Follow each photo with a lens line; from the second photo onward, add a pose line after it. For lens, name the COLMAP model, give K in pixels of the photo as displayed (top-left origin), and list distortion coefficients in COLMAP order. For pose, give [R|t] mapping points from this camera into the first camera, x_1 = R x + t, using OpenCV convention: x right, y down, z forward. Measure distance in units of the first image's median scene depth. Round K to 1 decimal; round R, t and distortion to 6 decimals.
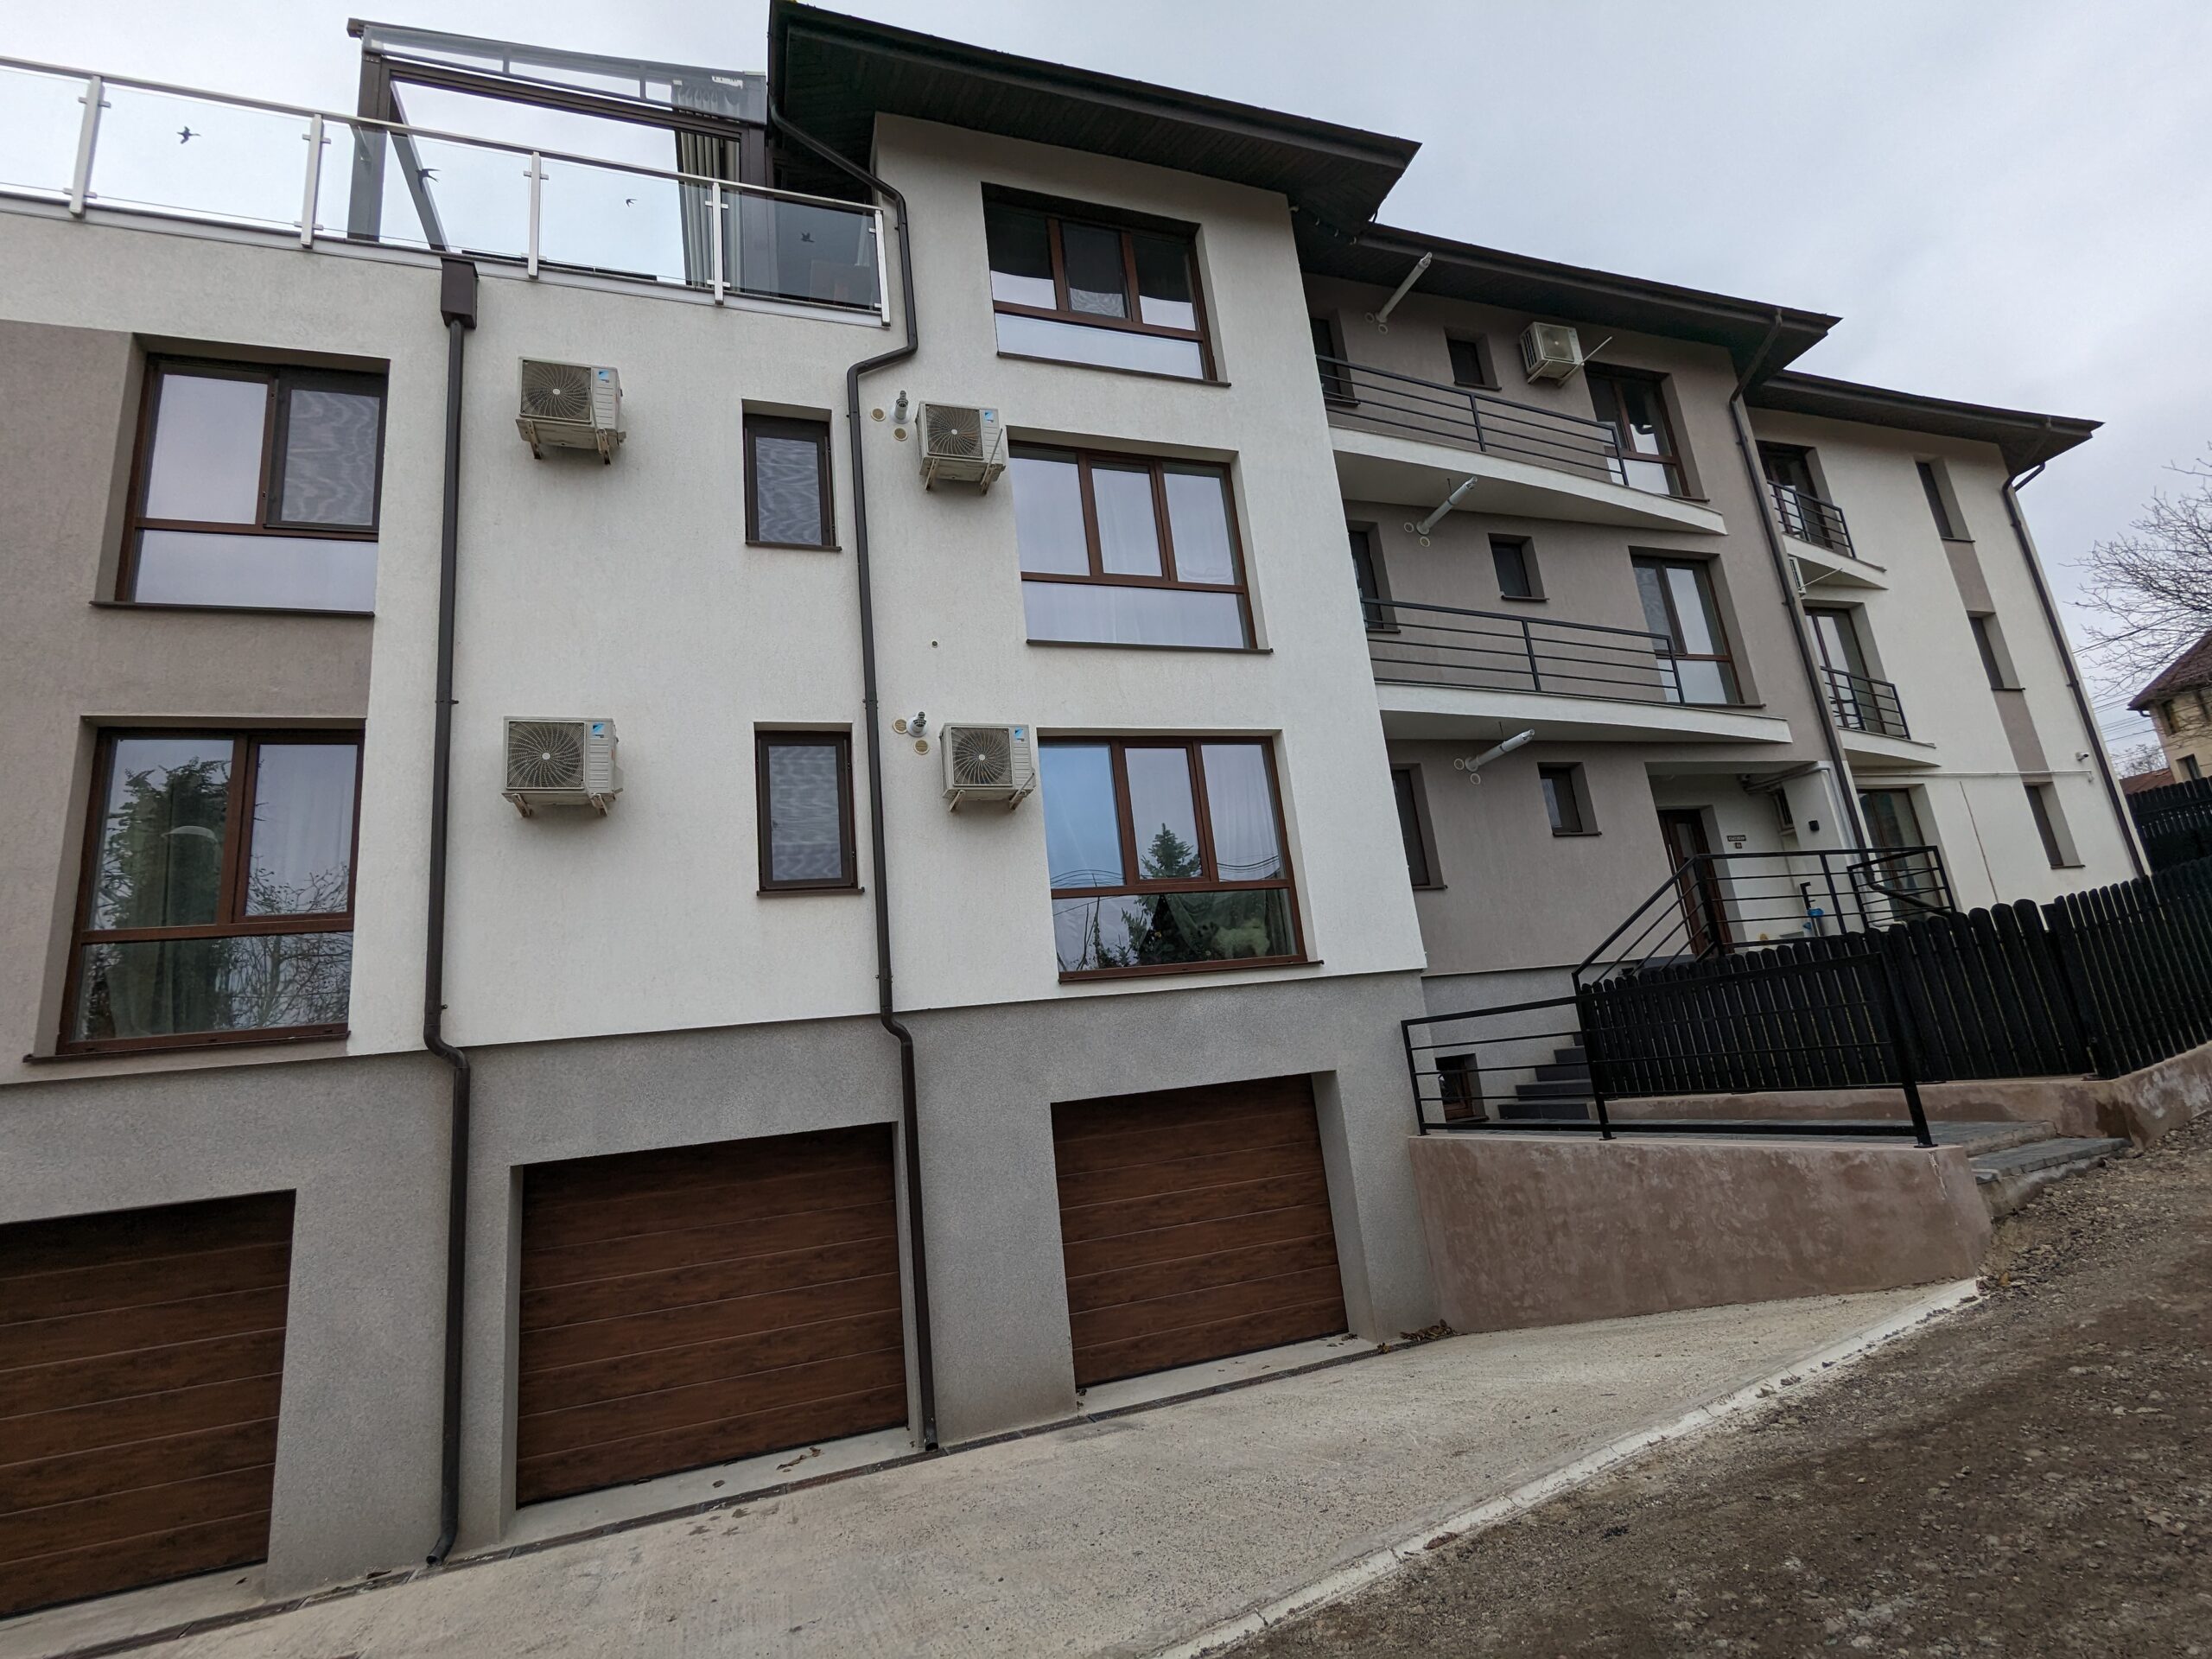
lens RADIAL K [[1037.9, 0, 1106.0], [0, 1037.9, 829.5], [0, 0, 1]] dist [-0.000936, 0.000325]
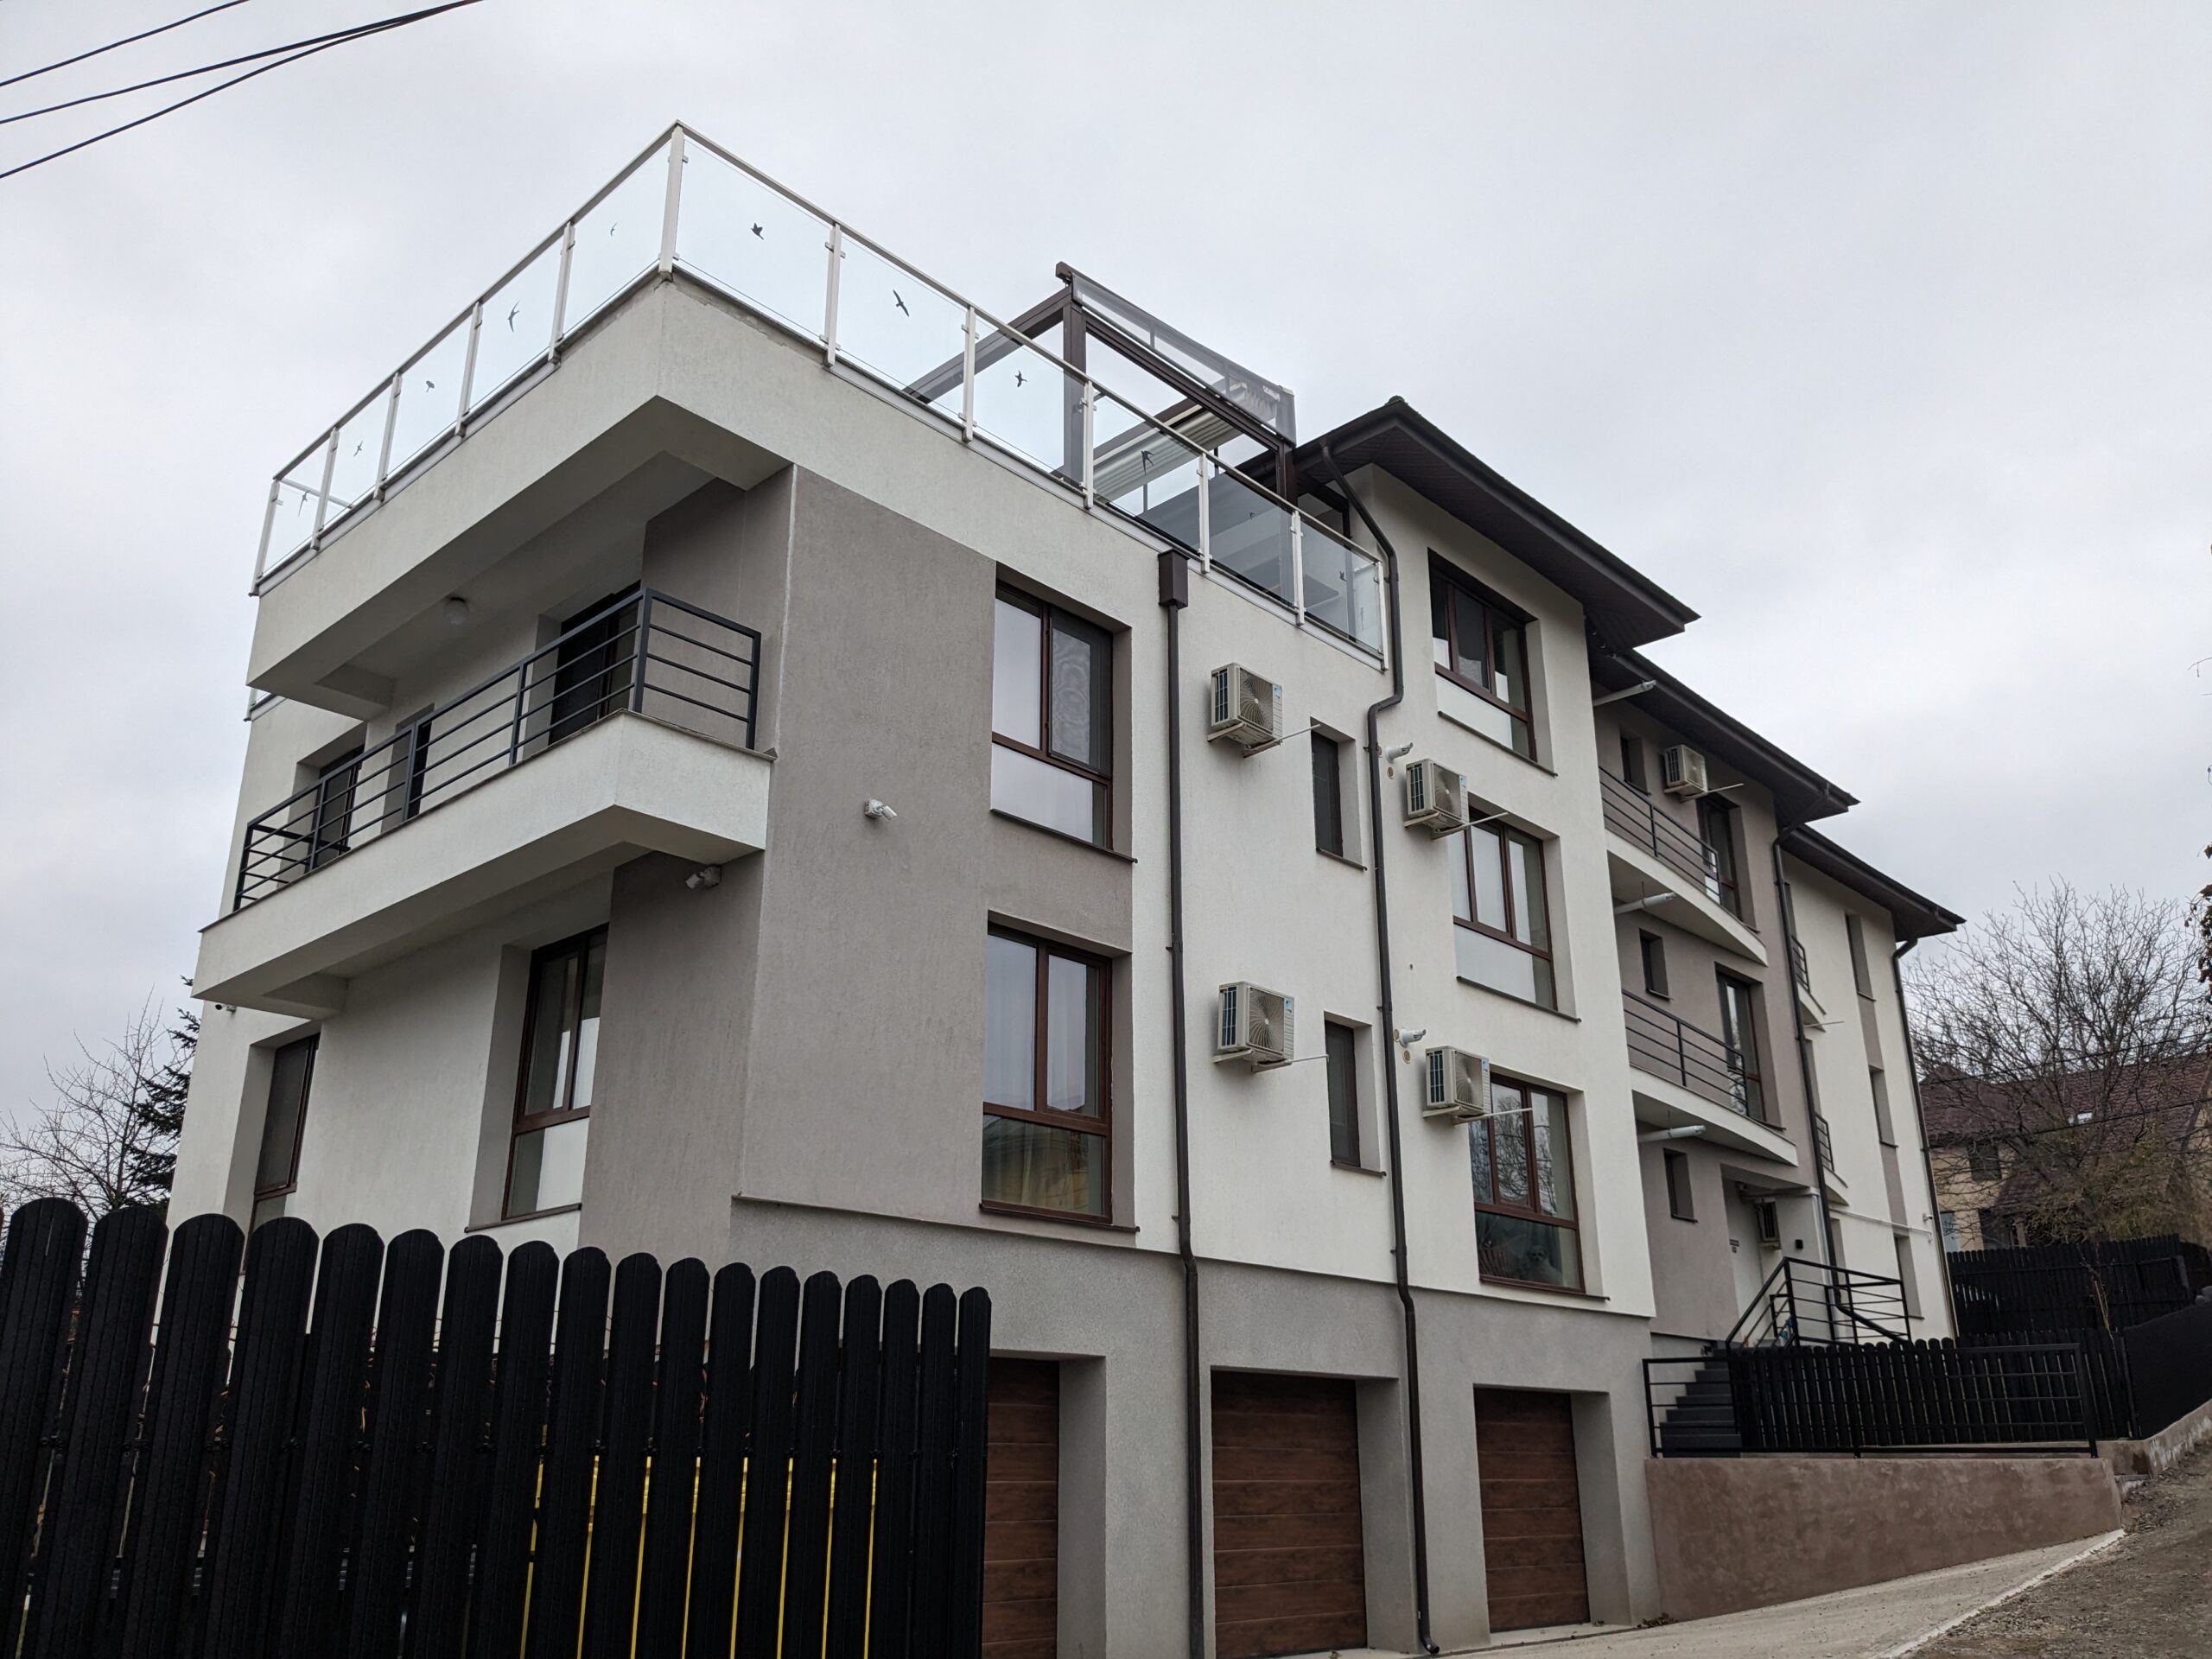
lens RADIAL K [[1742.4, 0, 1099.1], [0, 1742.4, 858.8], [0, 0, 1]] dist [0.069666, -0.100785]
pose [[0.876877, 0.256012, 0.406873, -1.388372], [-0.203962, 0.964568, -0.167353, 0.109442], [-0.435301, 0.063761, 0.898024, -0.646824]]
